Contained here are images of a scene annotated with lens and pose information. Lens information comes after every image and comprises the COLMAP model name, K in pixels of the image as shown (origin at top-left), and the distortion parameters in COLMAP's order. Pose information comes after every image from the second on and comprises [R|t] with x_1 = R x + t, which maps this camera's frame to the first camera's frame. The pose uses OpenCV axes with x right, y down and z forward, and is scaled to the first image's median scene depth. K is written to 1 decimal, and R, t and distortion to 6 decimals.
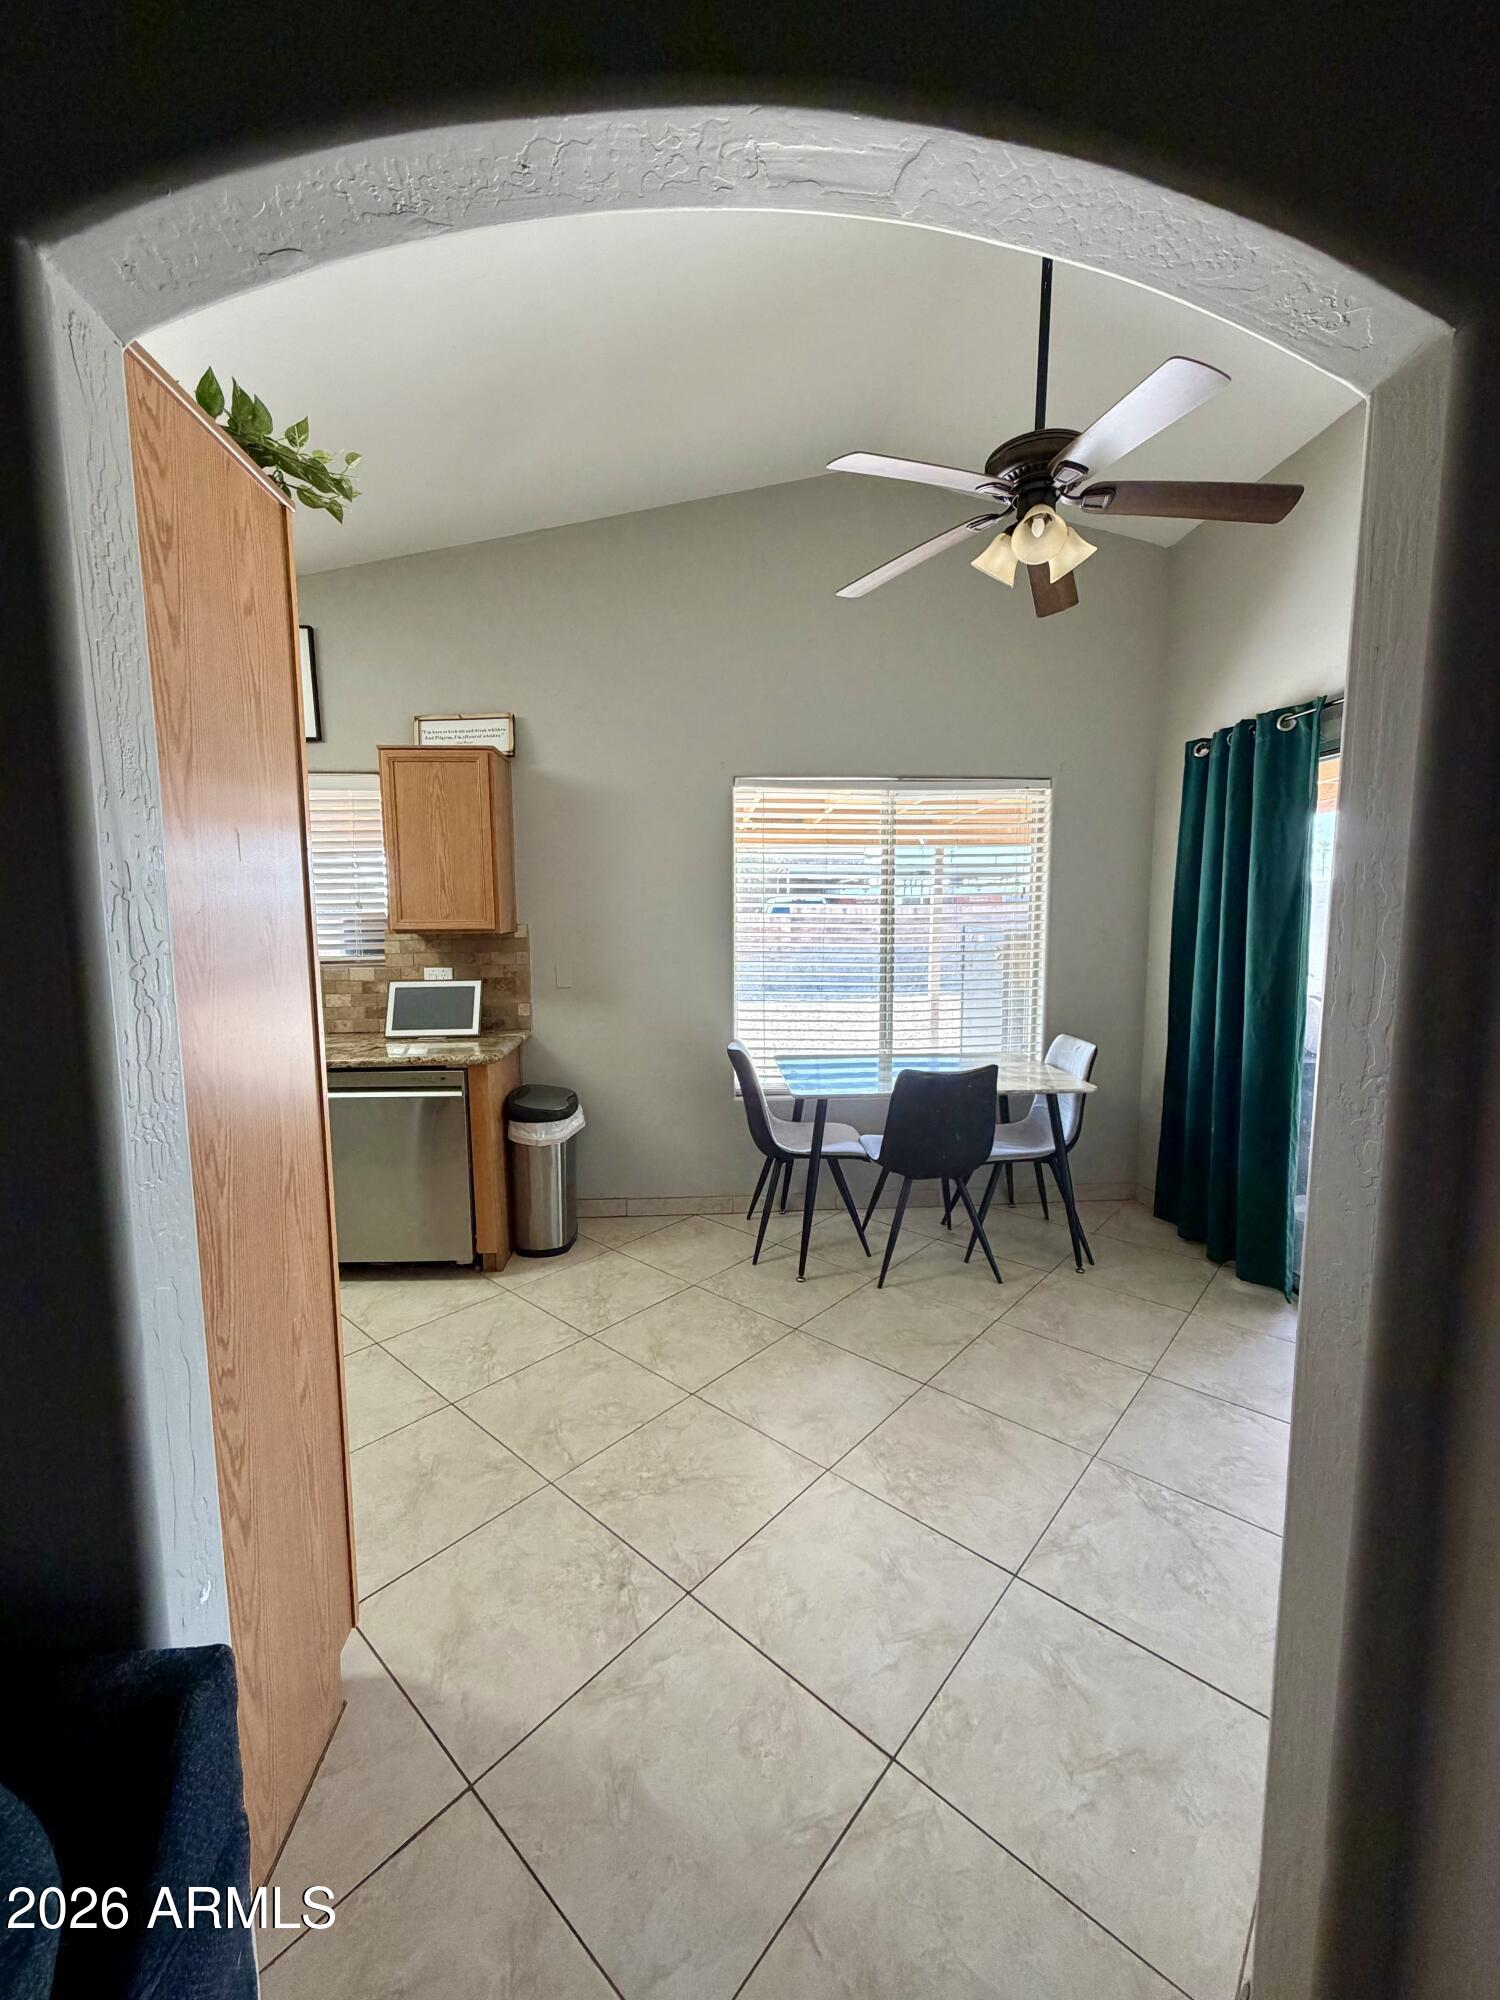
lens RADIAL K [[796.1, 0, 748.3], [0, 796.1, 995.0], [0, 0, 1]] dist [0.000284, -0.000658]
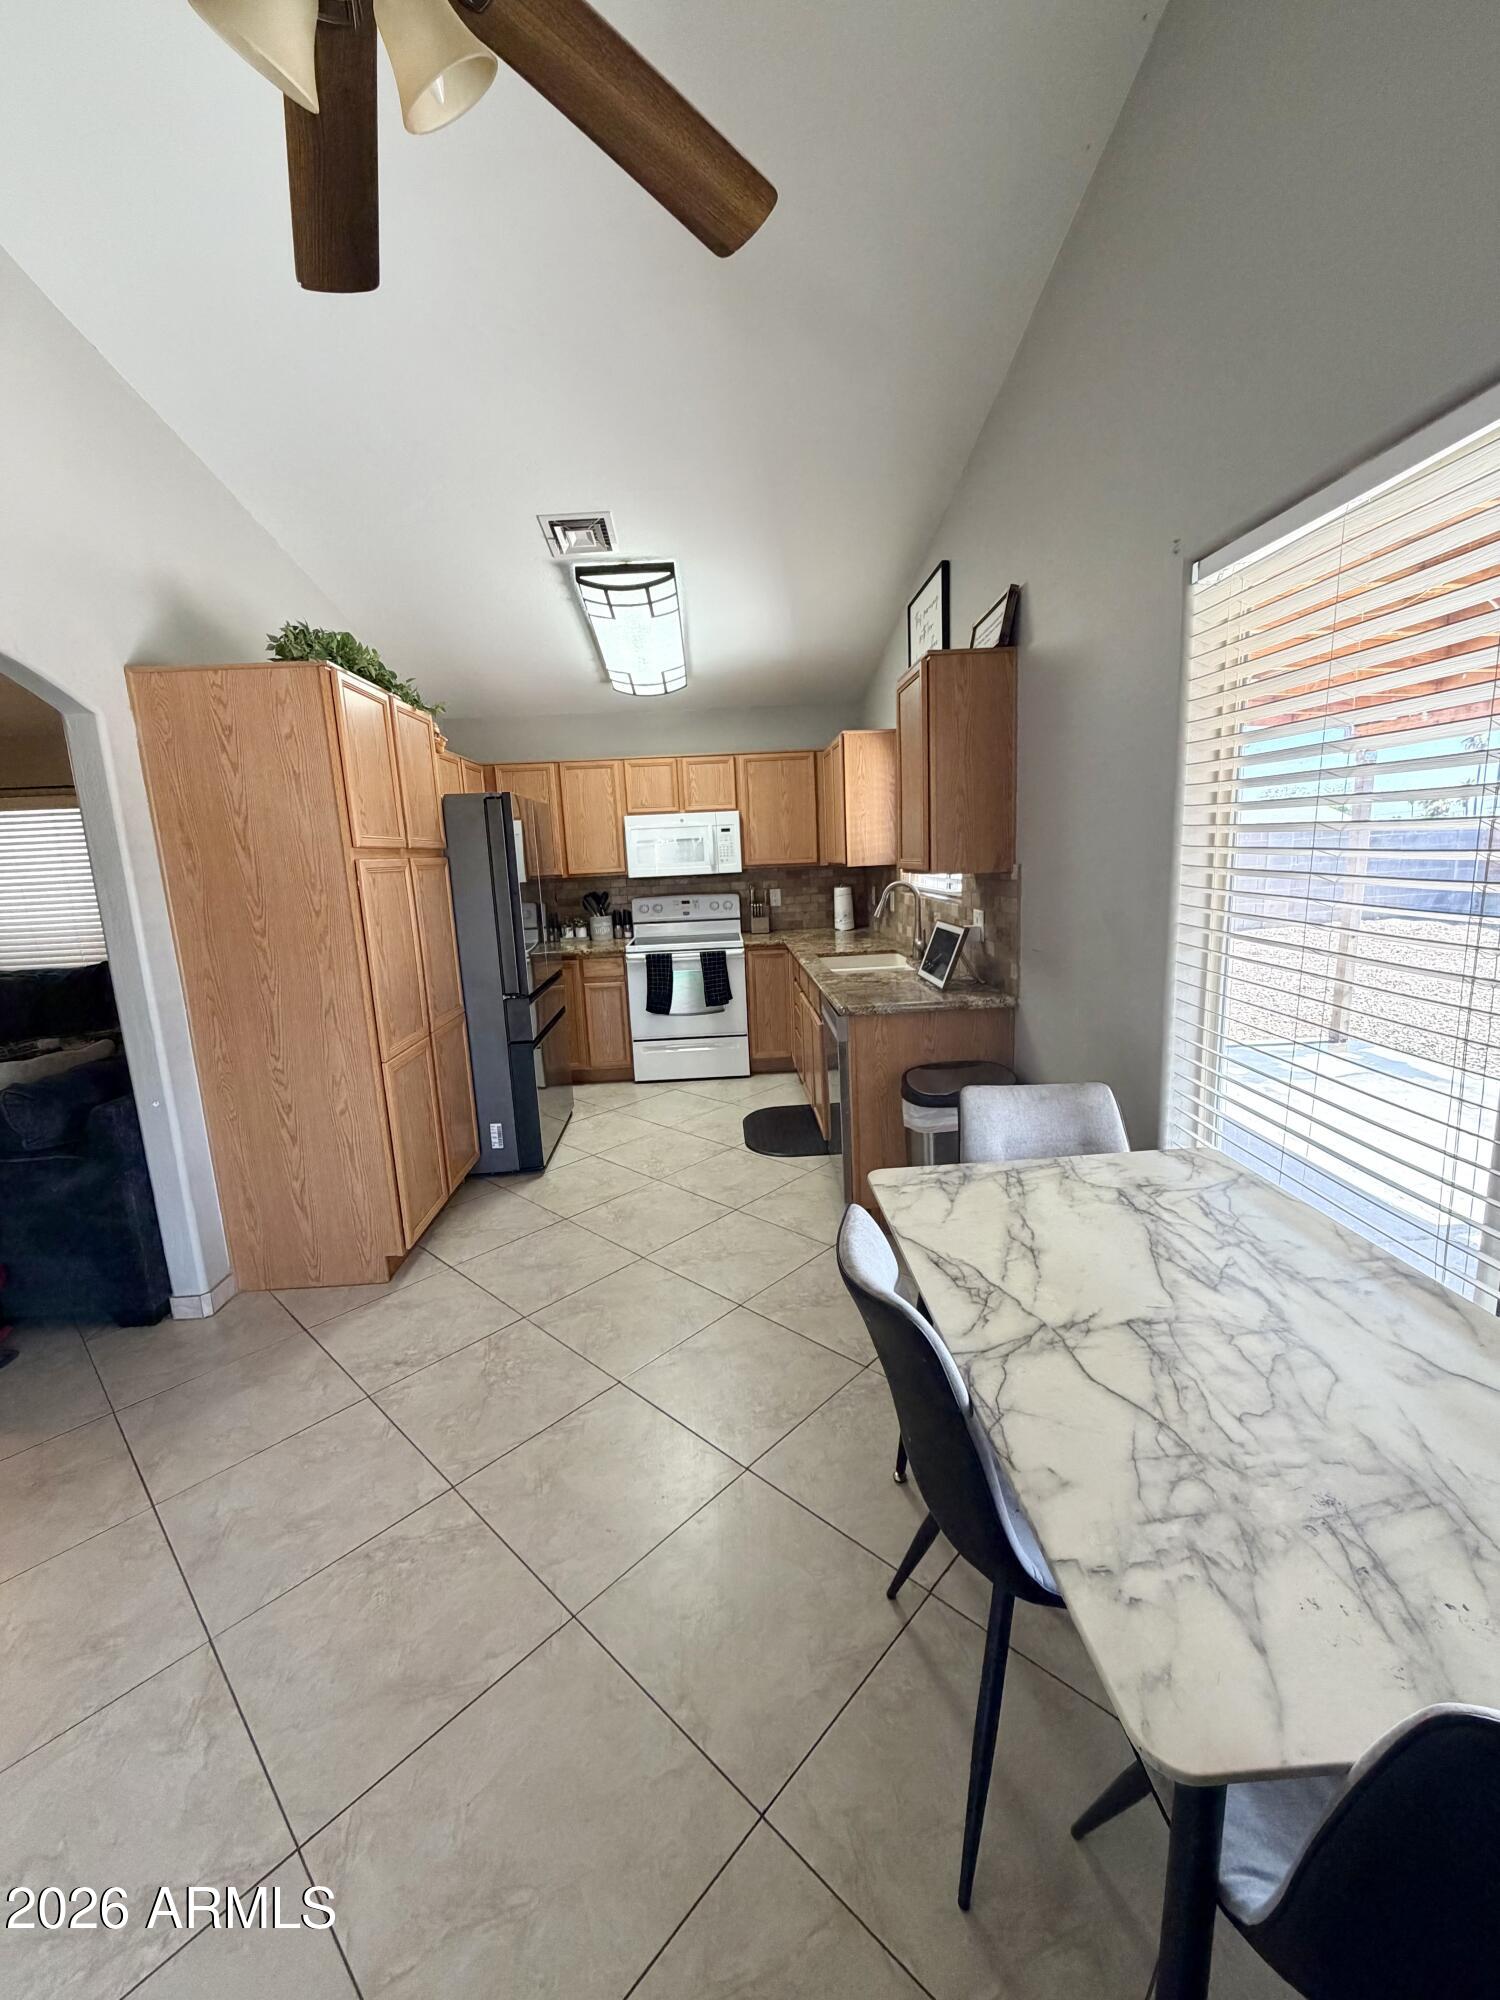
lens RADIAL K [[796.1, 0, 748.3], [0, 796.1, 995.0], [0, 0, 1]] dist [0.000284, -0.000658]
pose [[-0.024723, 0.183354, -0.982736, 0.592421], [-0.060269, 0.980975, 0.184542, -0.103316], [0.997876, 0.063791, -0.013202, 0.871285]]
